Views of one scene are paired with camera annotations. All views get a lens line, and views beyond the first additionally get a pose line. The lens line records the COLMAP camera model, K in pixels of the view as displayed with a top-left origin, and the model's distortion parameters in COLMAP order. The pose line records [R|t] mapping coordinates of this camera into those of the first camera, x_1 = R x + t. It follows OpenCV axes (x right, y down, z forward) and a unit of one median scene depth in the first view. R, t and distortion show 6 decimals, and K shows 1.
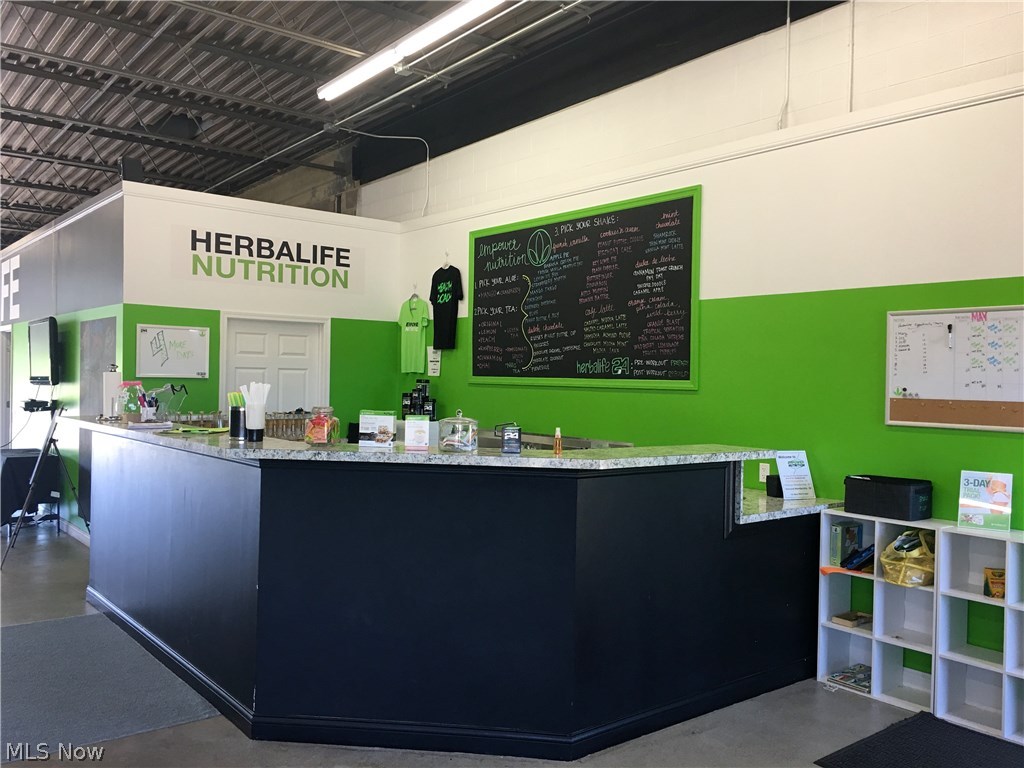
lens RADIAL K [[890.6, 0, 513.0], [0, 890.6, 381.0], [0, 0, 1]] dist [0.089095, -0.055802]
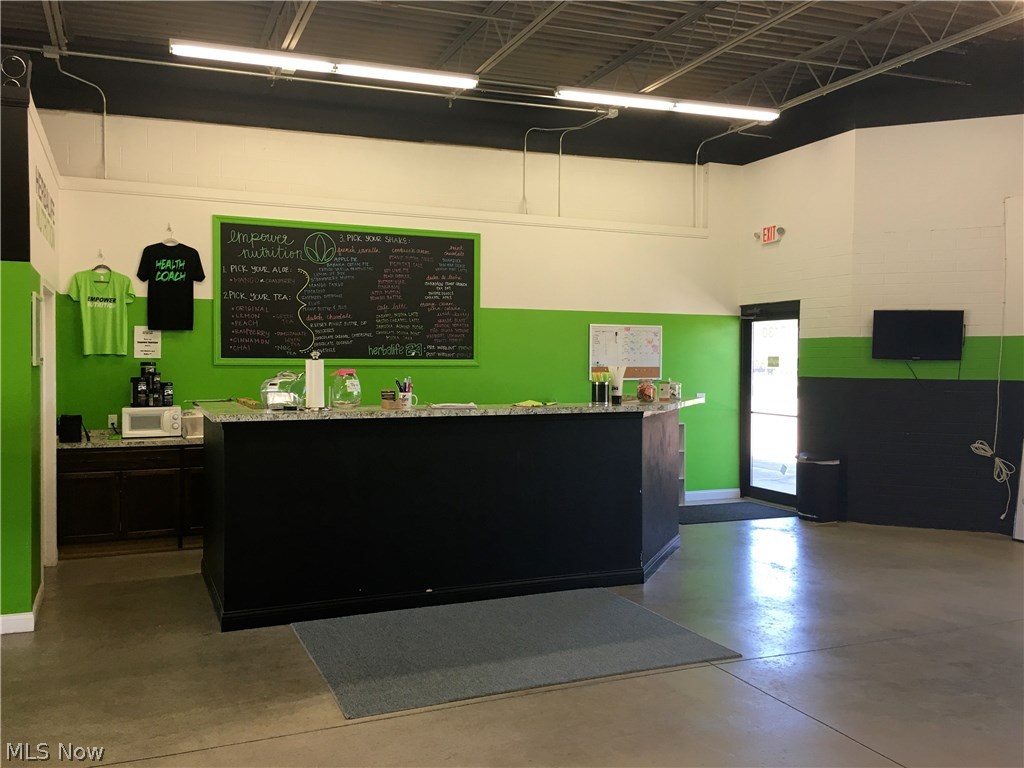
lens RADIAL K [[890.6, 0, 510.8], [0, 890.6, 383.2], [0, 0, 1]] dist [0.089095, -0.055802]
pose [[0.246451, -0.048158, 0.967958, -0.968912], [0.001577, 0.998783, 0.049290, -0.026936], [-0.969154, -0.010621, 0.246227, 0.425796]]
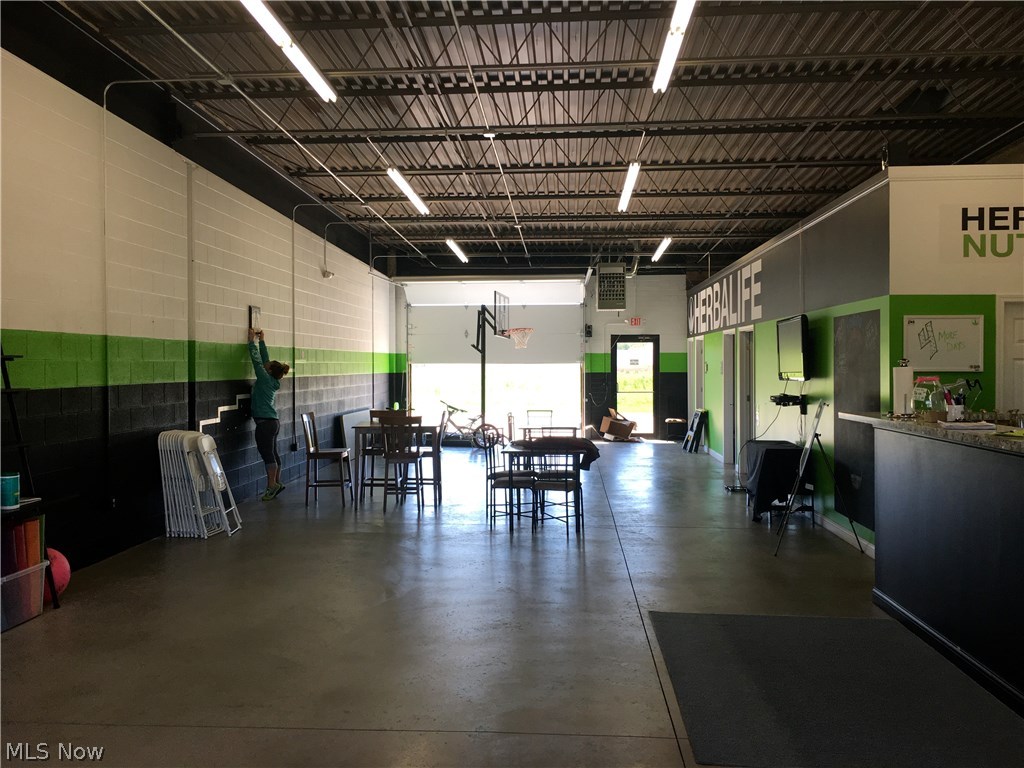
lens RADIAL K [[890.6, 0, 514.0], [0, 890.6, 382.9], [0, 0, 1]] dist [0.089095, -0.055802]
pose [[0.758295, -0.007887, -0.651864, -0.510932], [0.014573, 0.999882, 0.004854, -0.014516], [0.651748, -0.013181, 0.758321, 0.061819]]
